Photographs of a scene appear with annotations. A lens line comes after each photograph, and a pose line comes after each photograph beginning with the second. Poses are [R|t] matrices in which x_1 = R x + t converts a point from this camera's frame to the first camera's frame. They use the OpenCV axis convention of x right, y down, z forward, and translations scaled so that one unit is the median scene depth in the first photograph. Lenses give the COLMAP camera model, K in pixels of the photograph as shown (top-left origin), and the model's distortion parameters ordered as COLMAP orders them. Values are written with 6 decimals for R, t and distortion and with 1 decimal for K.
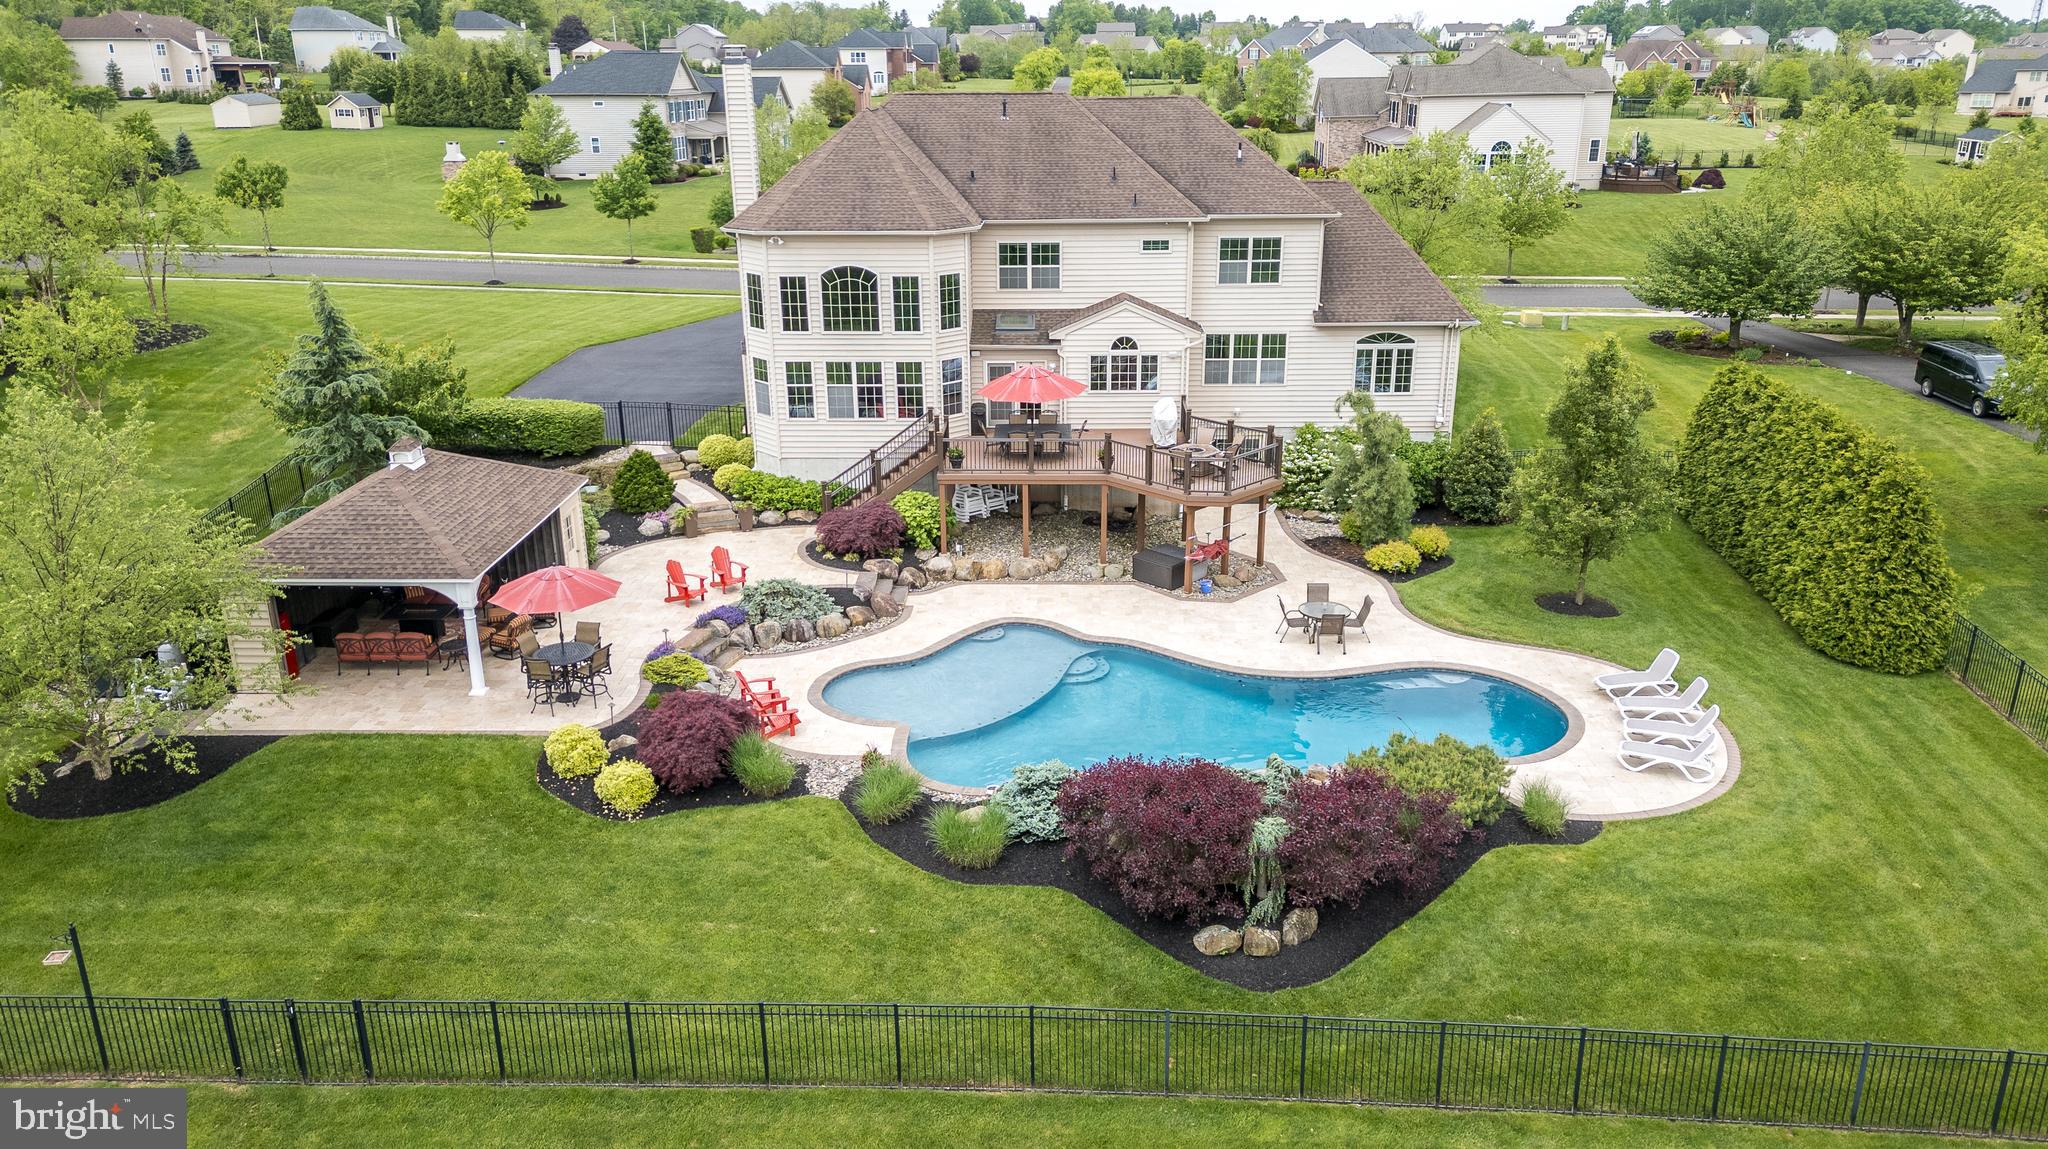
lens RADIAL K [[1489.6, 0, 1024.0], [0, 1489.6, 574.5], [0, 0, 1]] dist [0.053891, -0.004221]
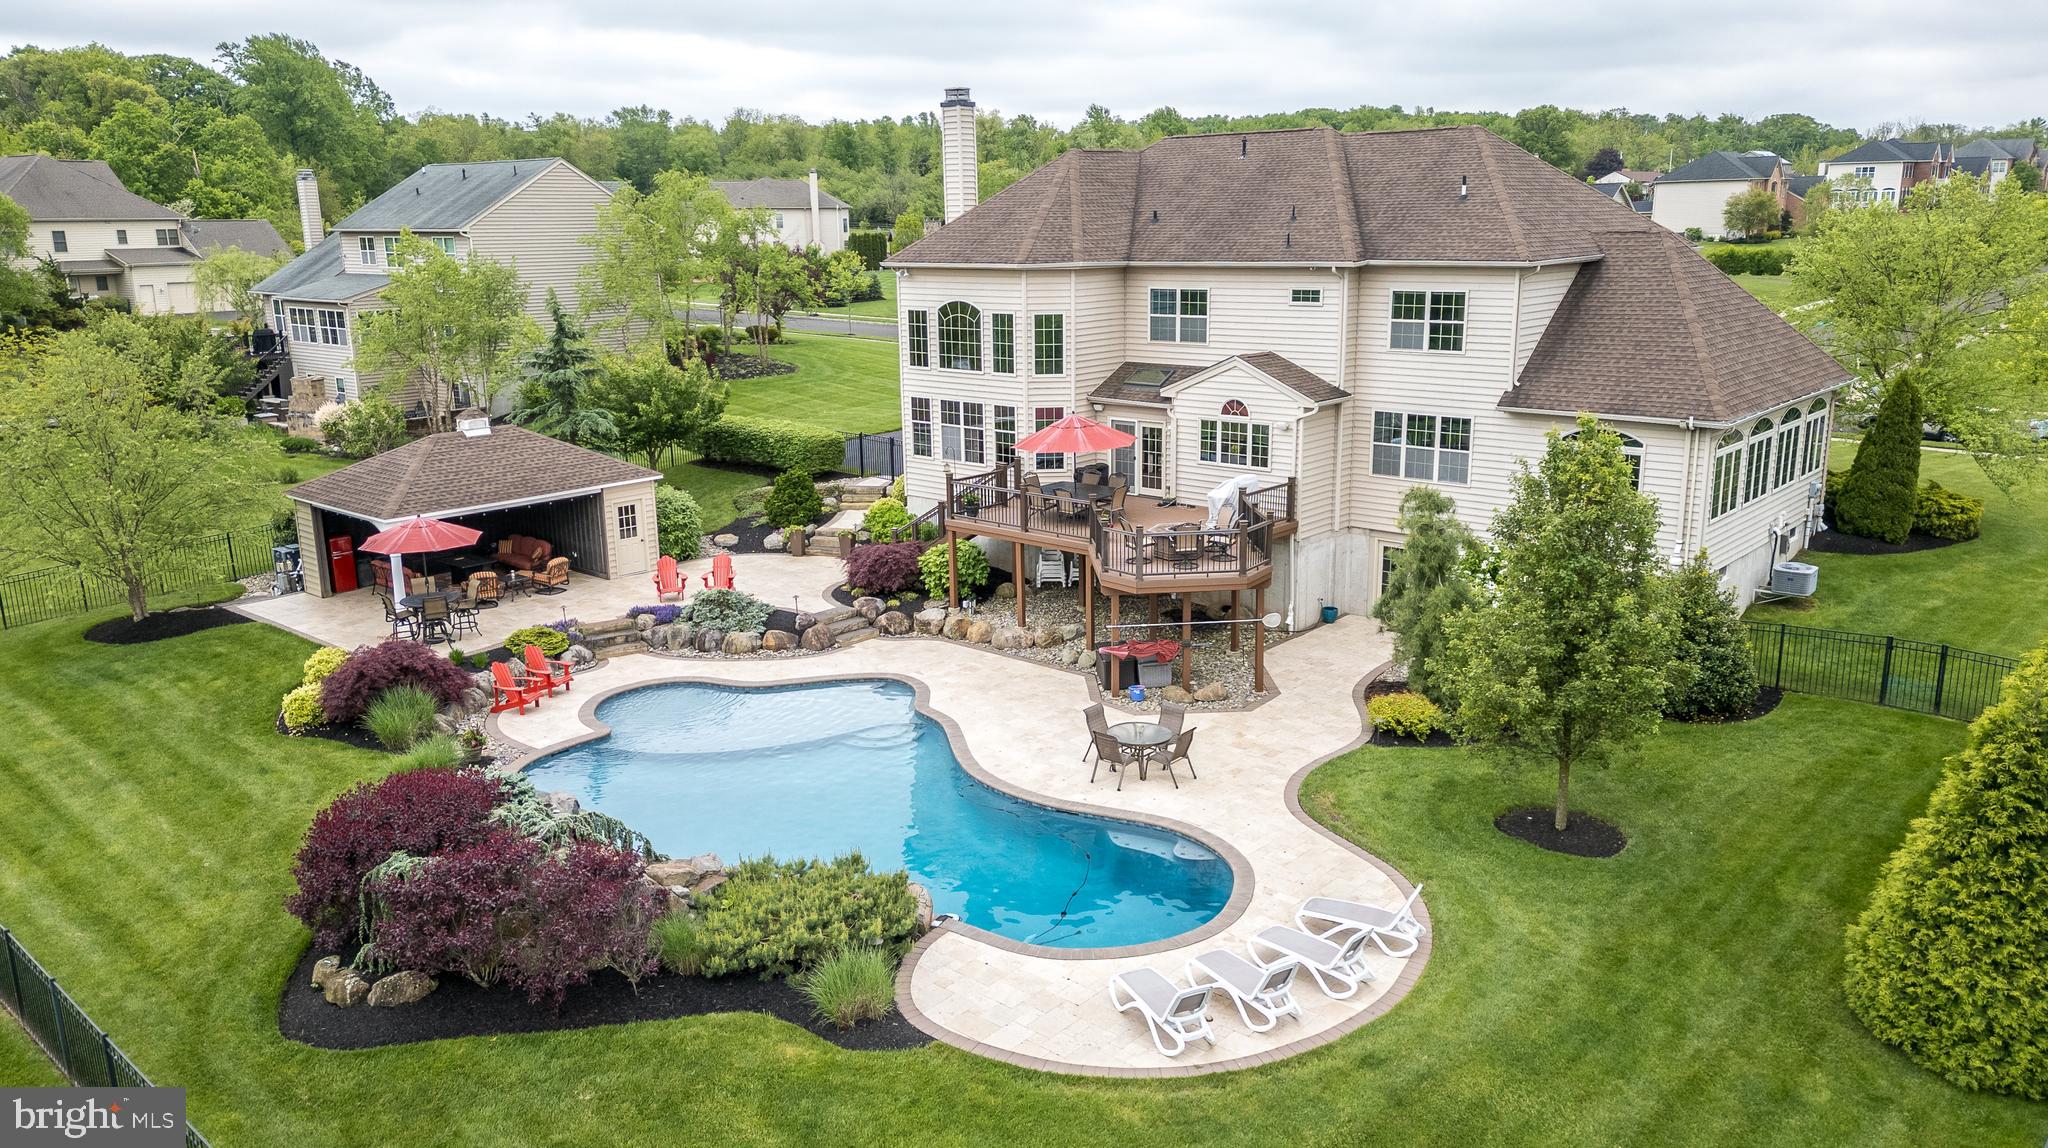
lens RADIAL K [[1489.6, 0, 1024.0], [0, 1489.6, 574.0], [0, 0, 1]] dist [0.053891, -0.004221]
pose [[0.757609, 0.146722, -0.636004, 0.535056], [-0.204280, 0.978755, -0.017547, -0.026176], [0.619918, 0.143216, 0.771486, 0.305202]]
